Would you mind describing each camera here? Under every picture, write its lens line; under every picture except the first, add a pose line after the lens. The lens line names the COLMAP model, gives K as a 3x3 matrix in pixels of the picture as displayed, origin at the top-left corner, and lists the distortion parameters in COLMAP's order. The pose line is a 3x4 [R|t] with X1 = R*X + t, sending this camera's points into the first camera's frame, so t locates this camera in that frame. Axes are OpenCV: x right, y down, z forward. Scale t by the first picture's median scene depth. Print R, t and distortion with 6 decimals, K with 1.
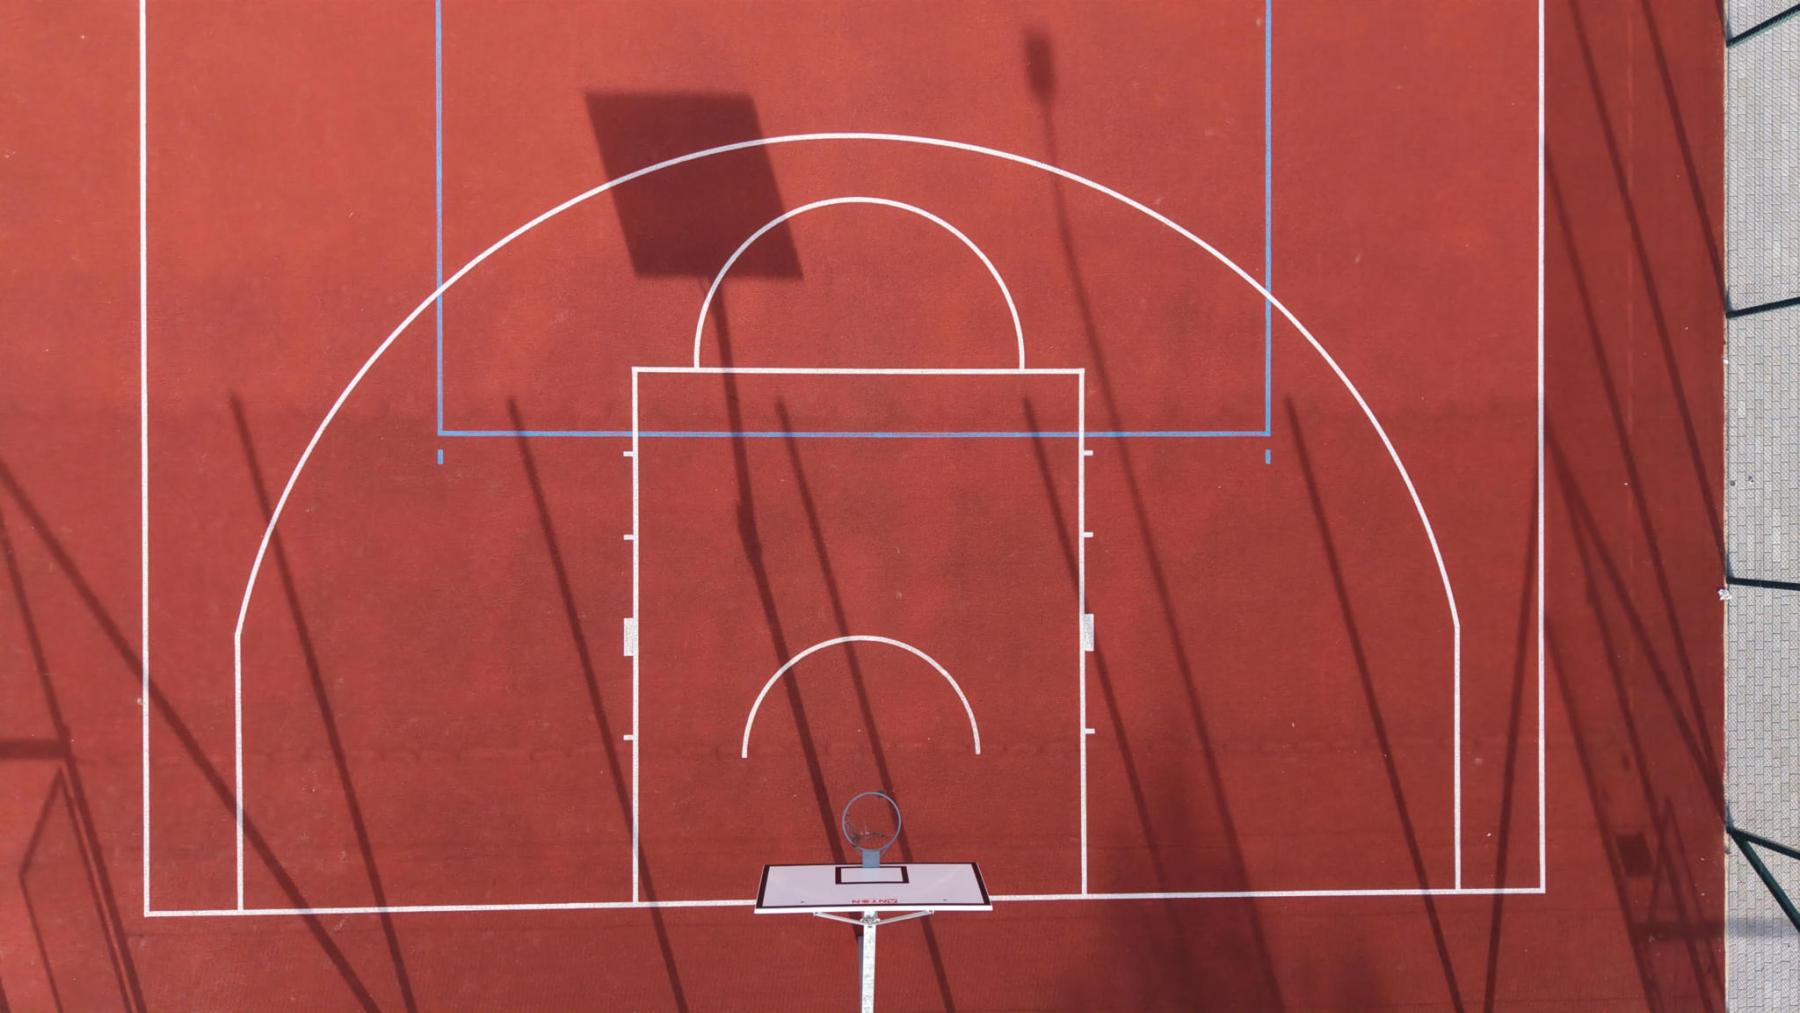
lens RADIAL K [[1180.3, 0, 891.4], [0, 1180.3, 501.2], [0, 0, 1]] dist [0.063560, -0.000025]
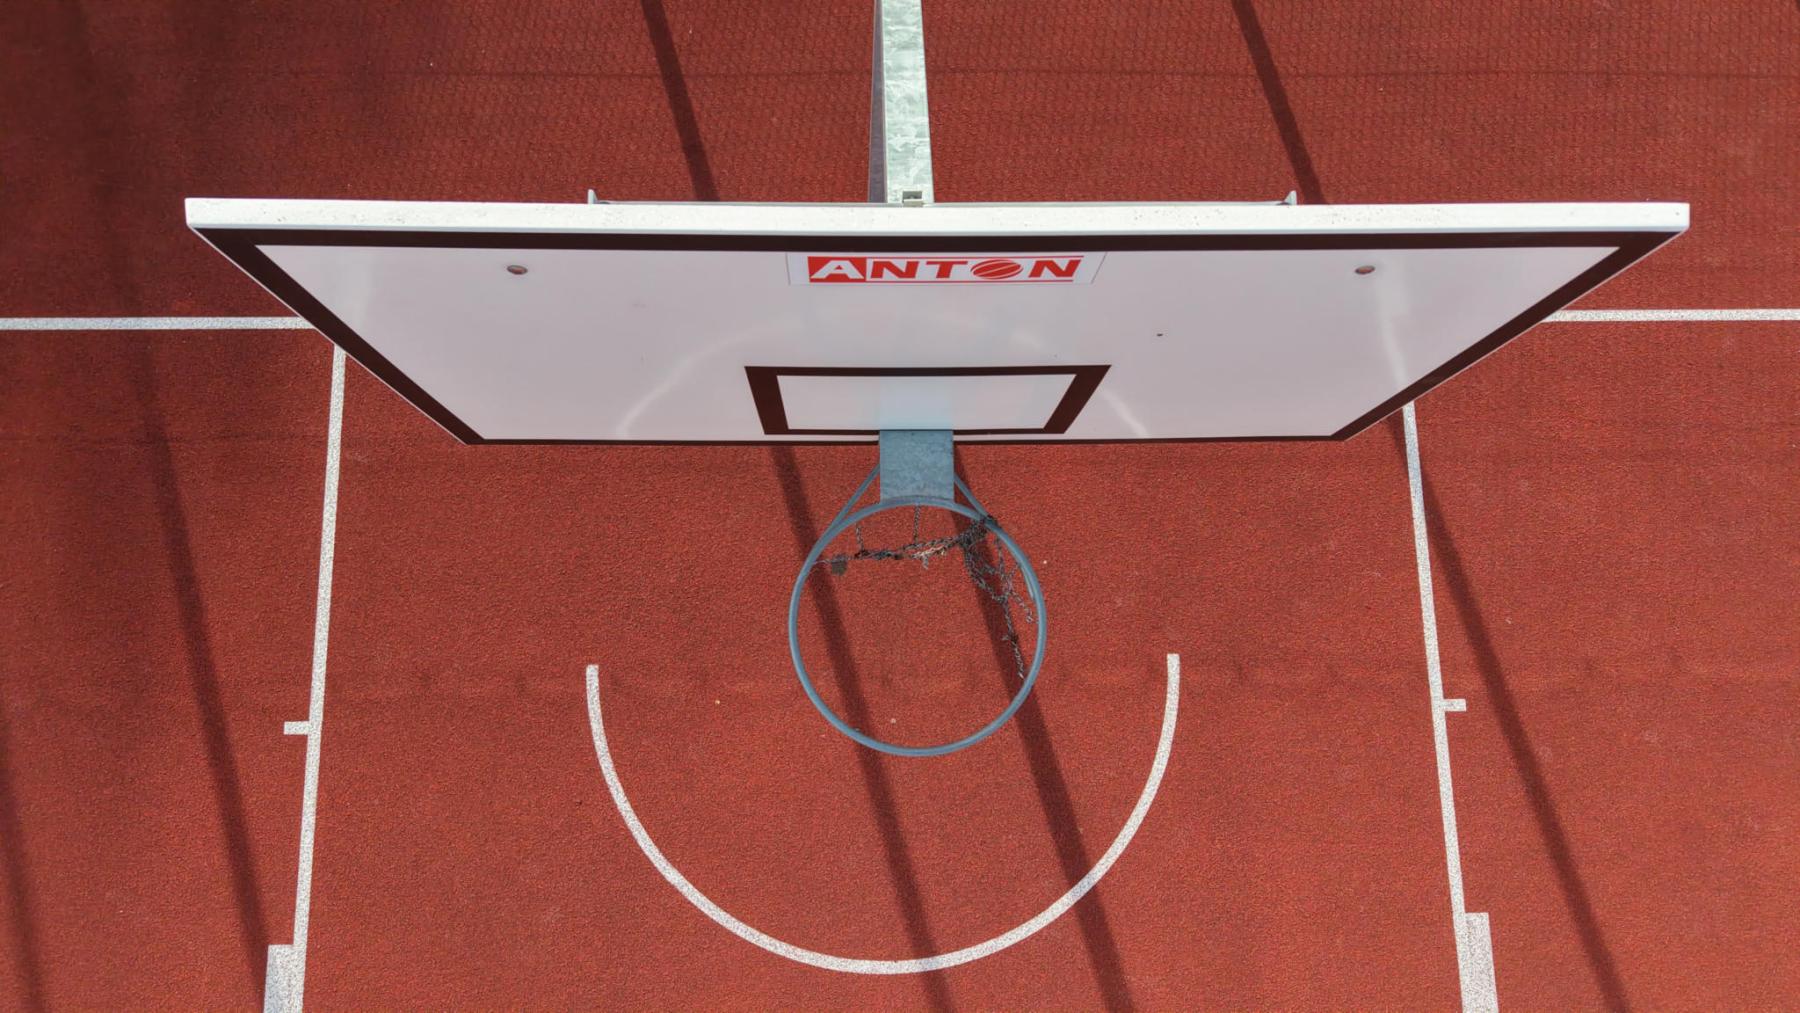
lens RADIAL K [[1222.8, 0, 900.0], [0, 1222.8, 506.5], [0, 0, 1]] dist [0.000094, 0.001645]
pose [[-0.996475, -0.000635, -0.083890, 0.004919], [-0.015057, -0.982378, 0.186295, 0.189762], [-0.082530, 0.186902, 0.978906, 0.586212]]
